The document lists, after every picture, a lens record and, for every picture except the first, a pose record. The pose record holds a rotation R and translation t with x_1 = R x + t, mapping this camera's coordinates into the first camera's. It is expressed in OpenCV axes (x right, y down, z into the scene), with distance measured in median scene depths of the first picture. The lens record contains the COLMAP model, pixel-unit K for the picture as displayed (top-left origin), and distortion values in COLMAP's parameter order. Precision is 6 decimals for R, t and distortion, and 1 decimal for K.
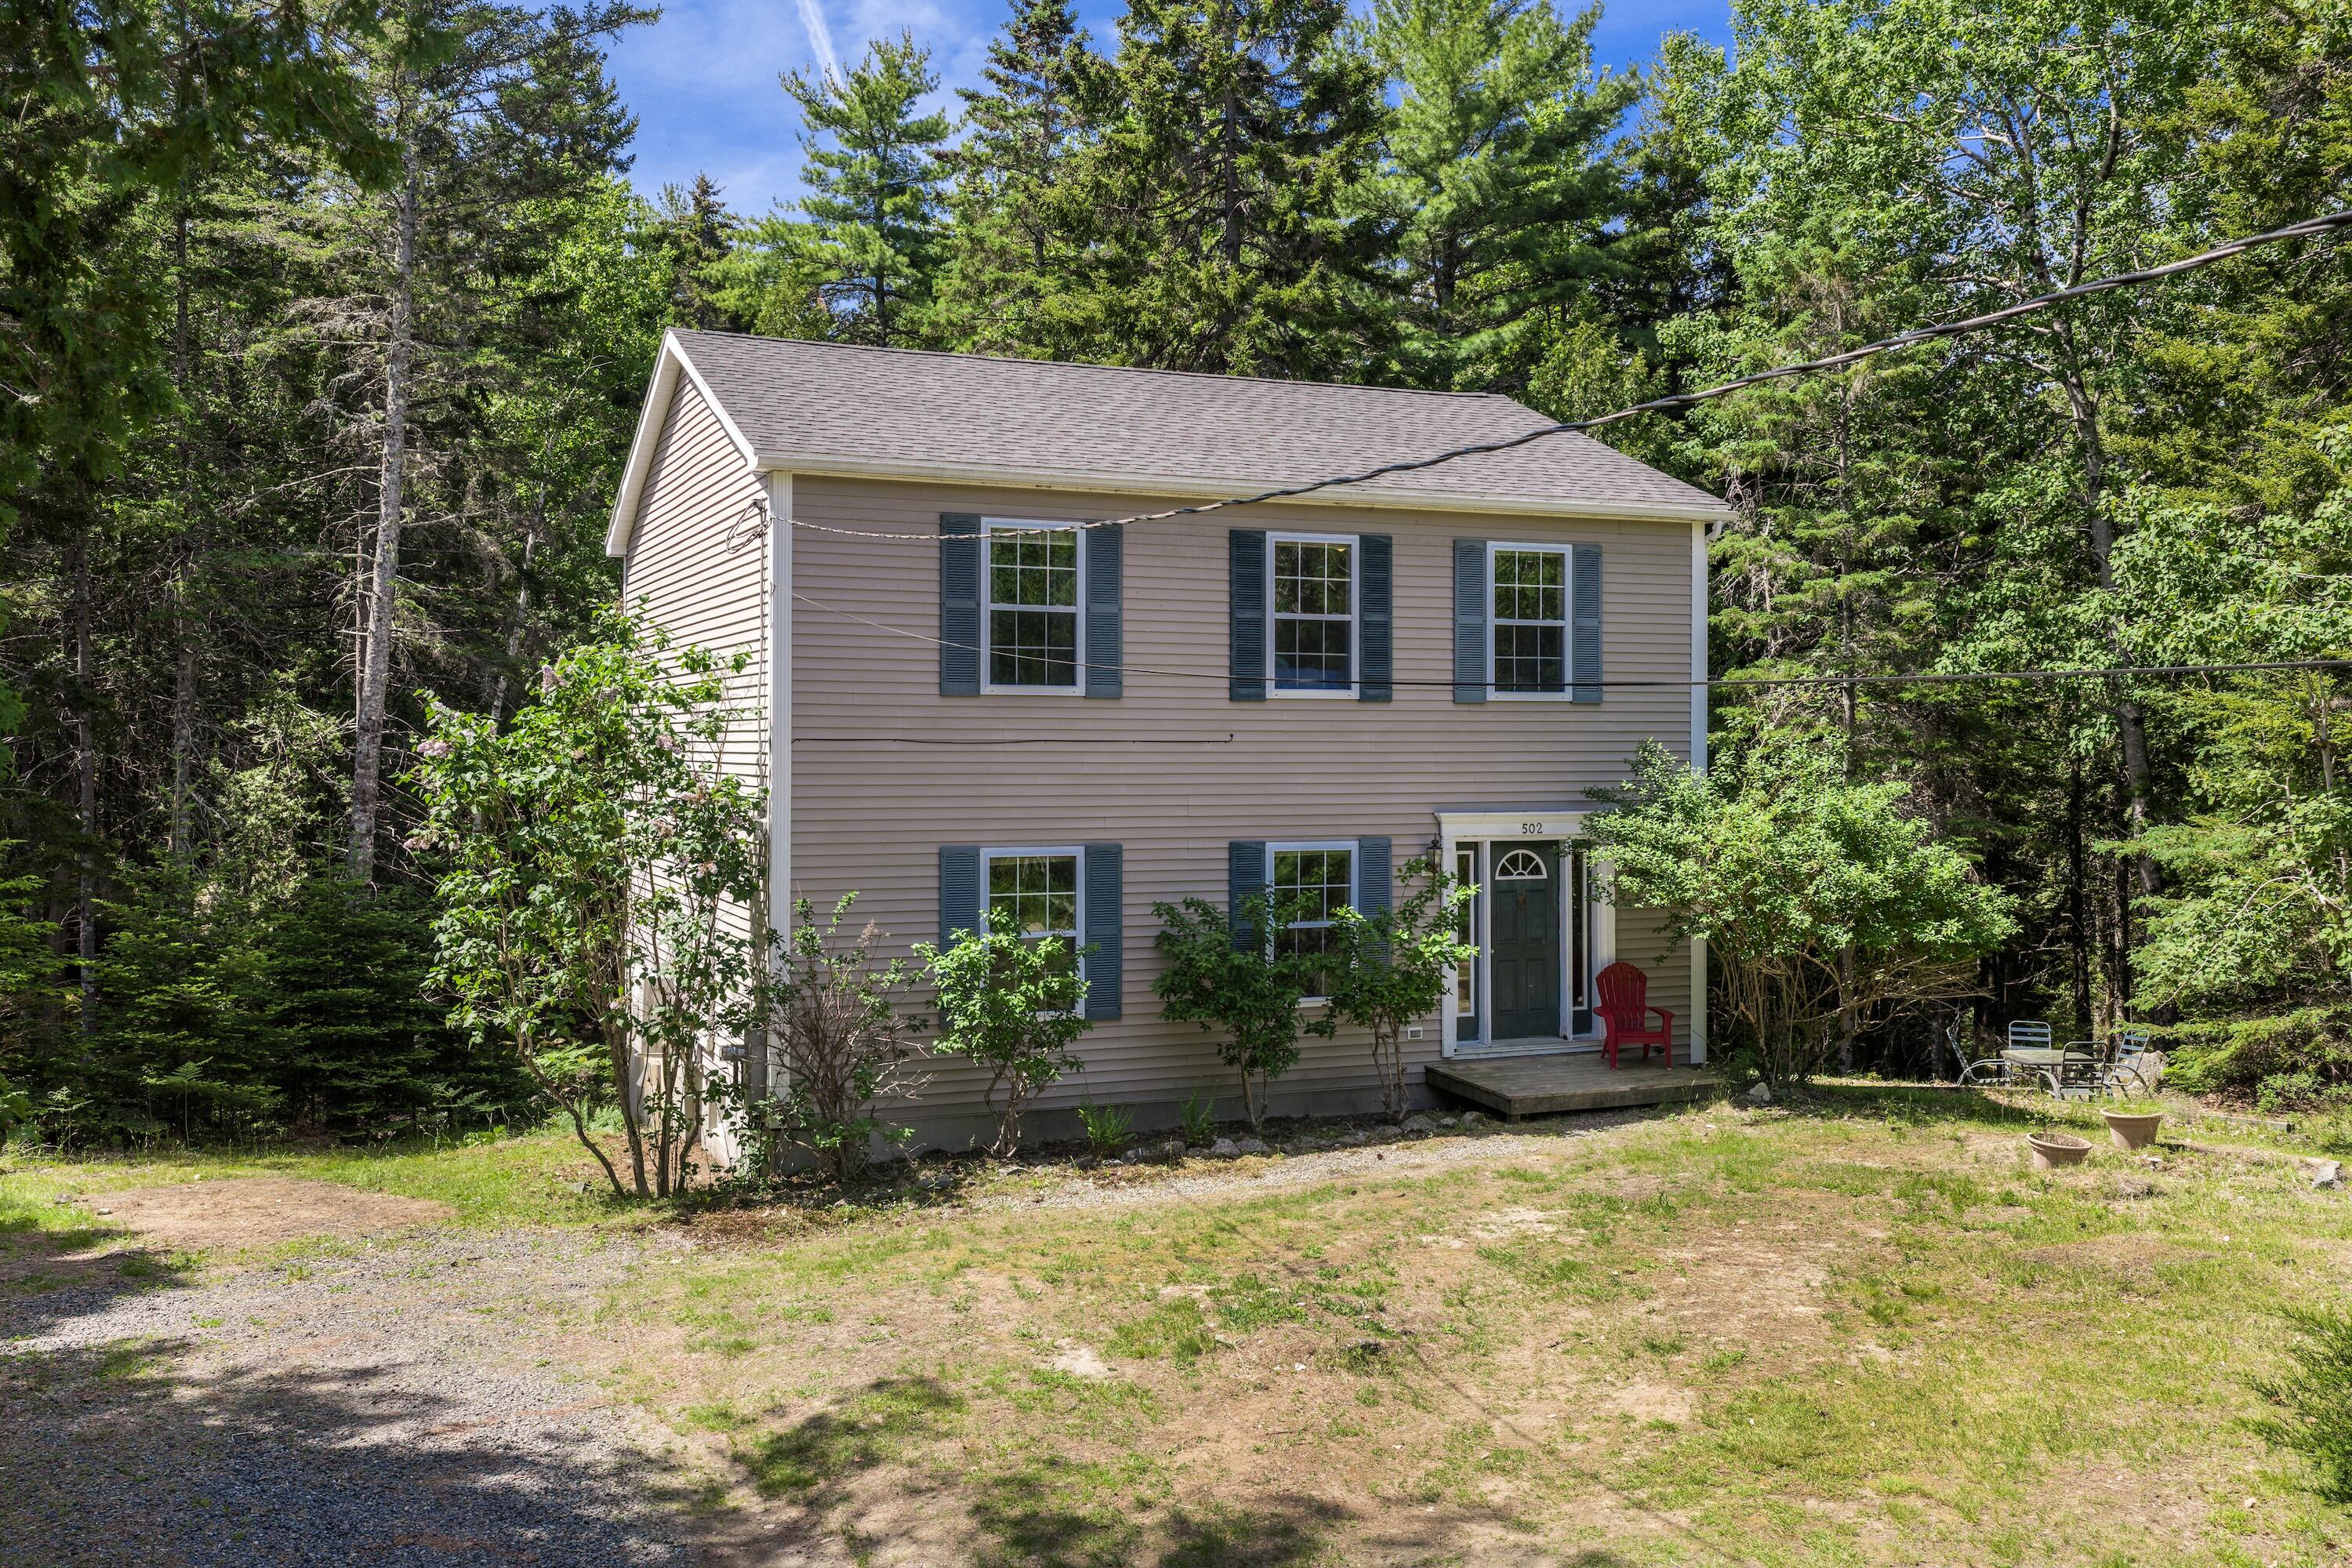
lens RADIAL K [[2036.3, 0, 1176.0], [0, 2036.3, 784.0], [0, 0, 1]] dist [0.002772, 0.001536]
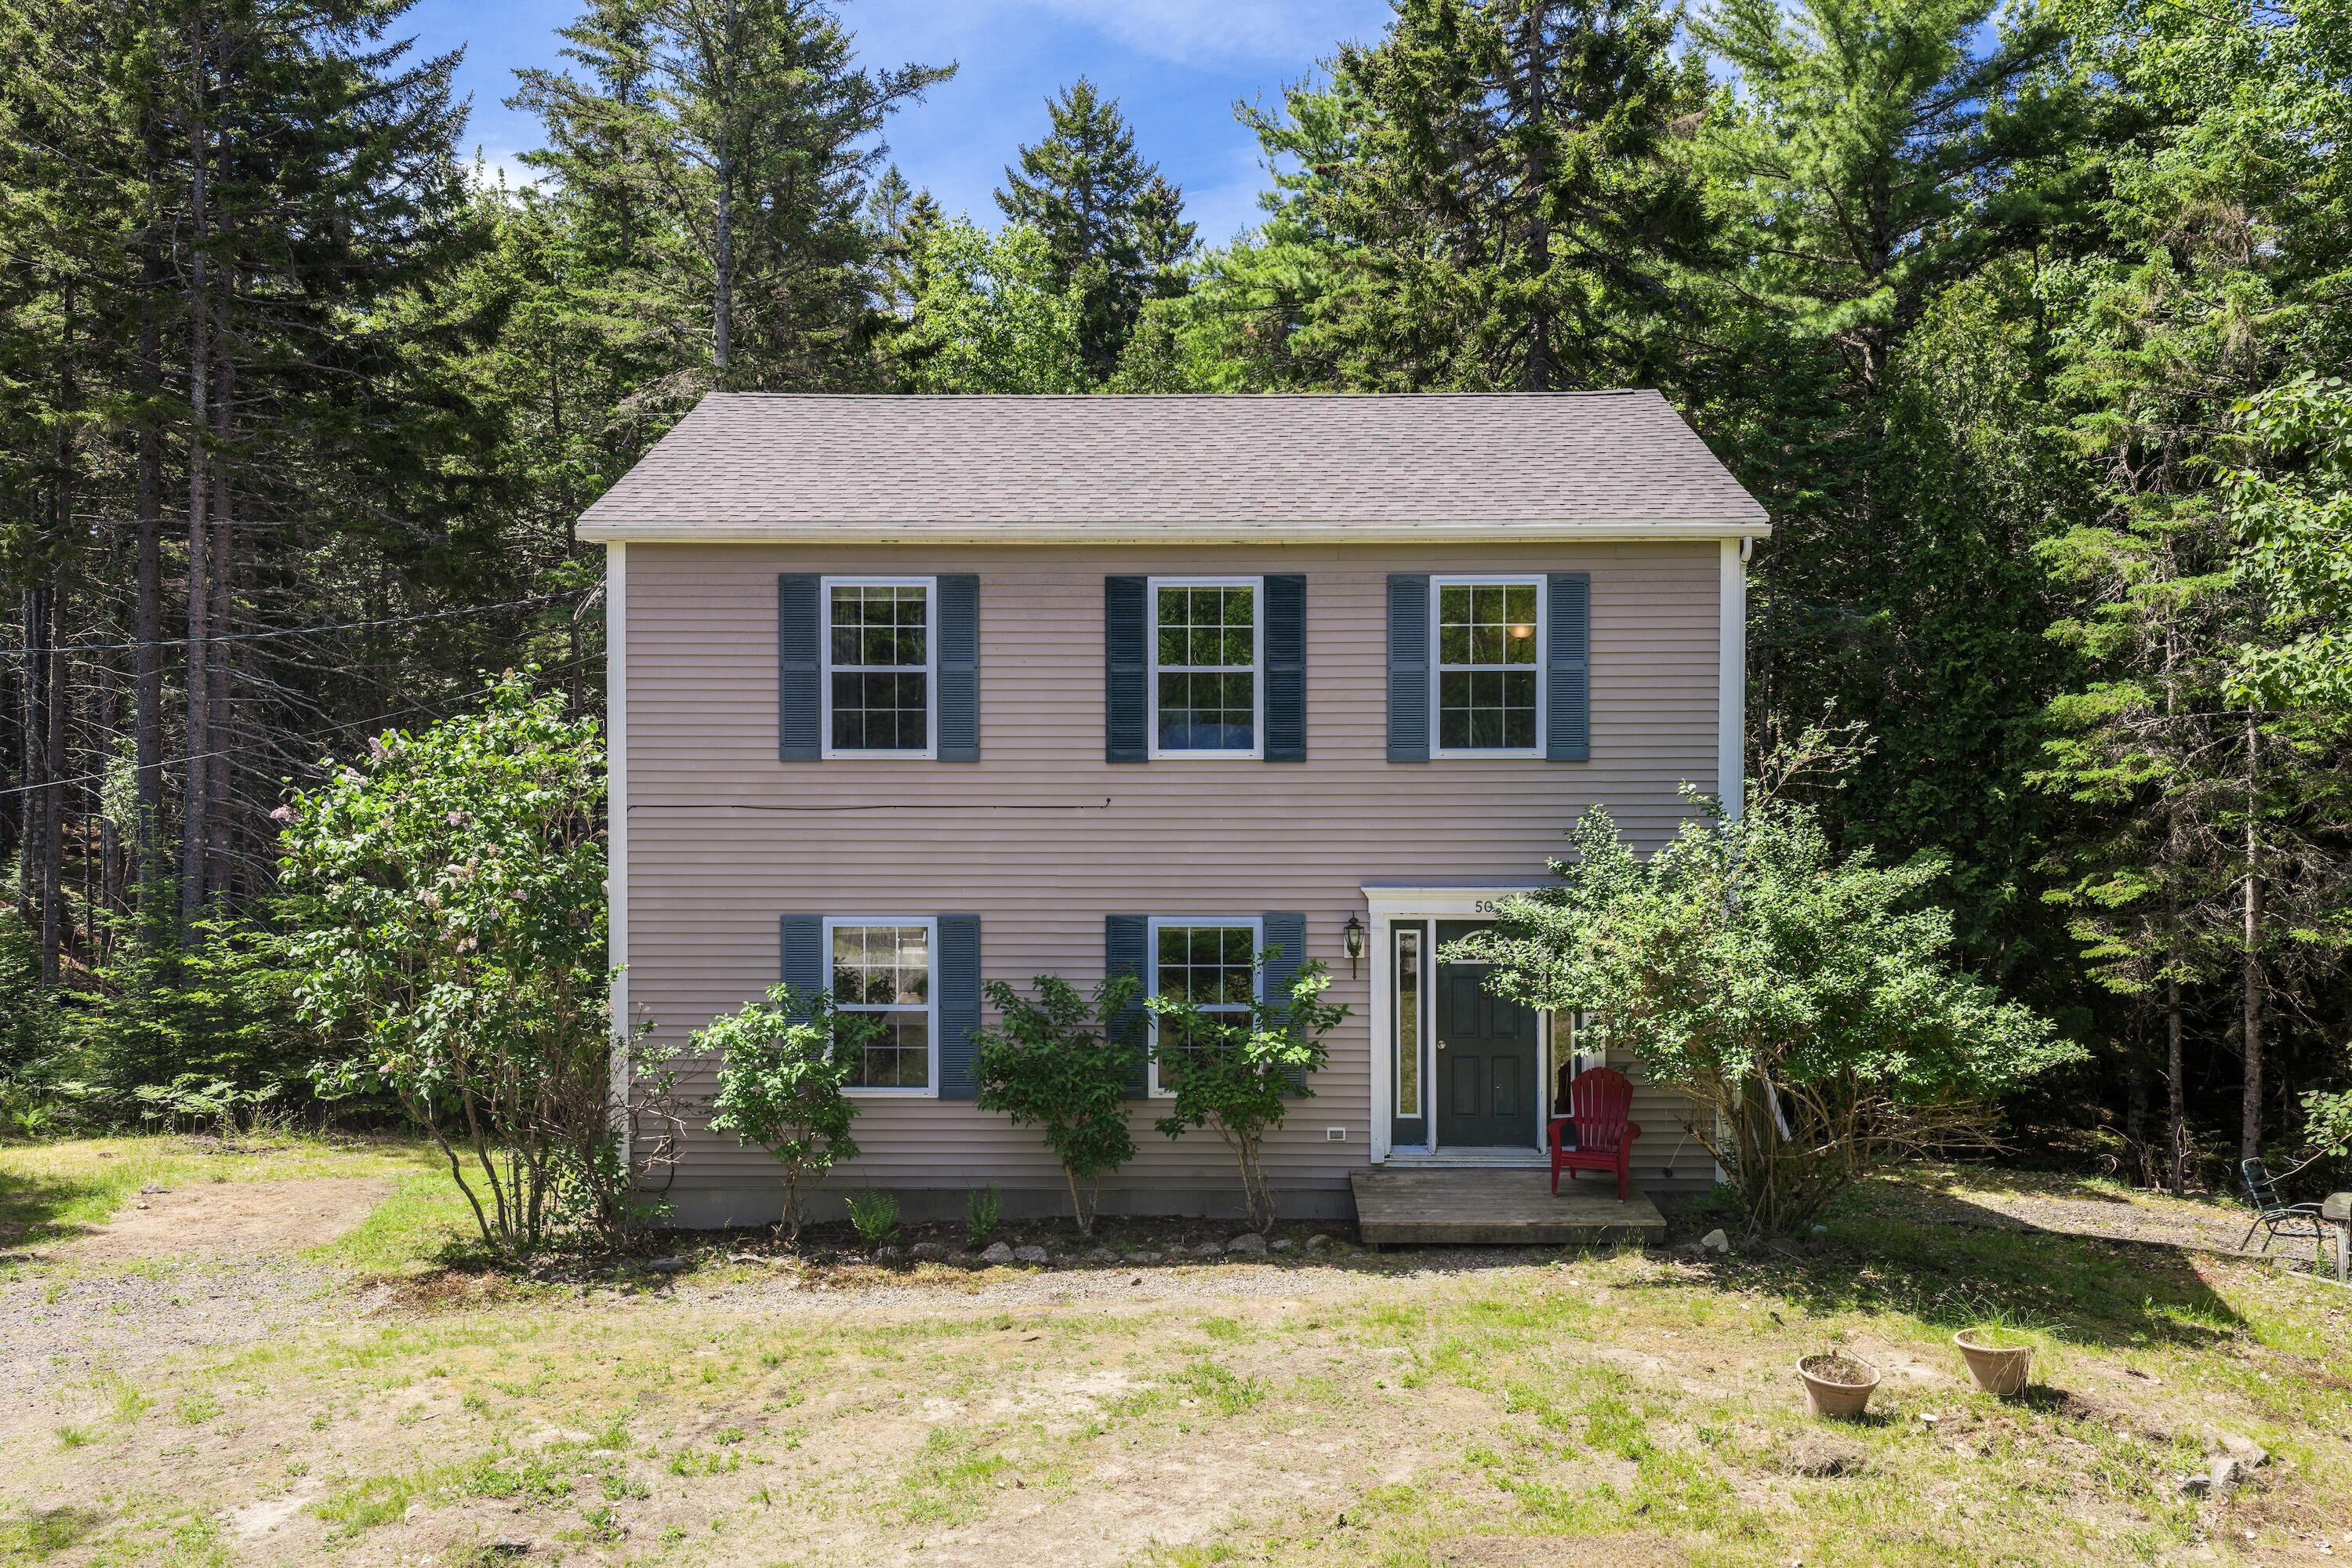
lens RADIAL K [[1950.5, 0, 1177.2], [0, 1950.5, 822.9], [0, 0, 1]] dist [0.001888, 0.007580]
pose [[0.915296, 0.016172, -0.402457, 0.409764], [-0.005345, 0.999593, 0.028013, -0.038322], [0.402747, -0.023489, 0.915010, 0.203361]]
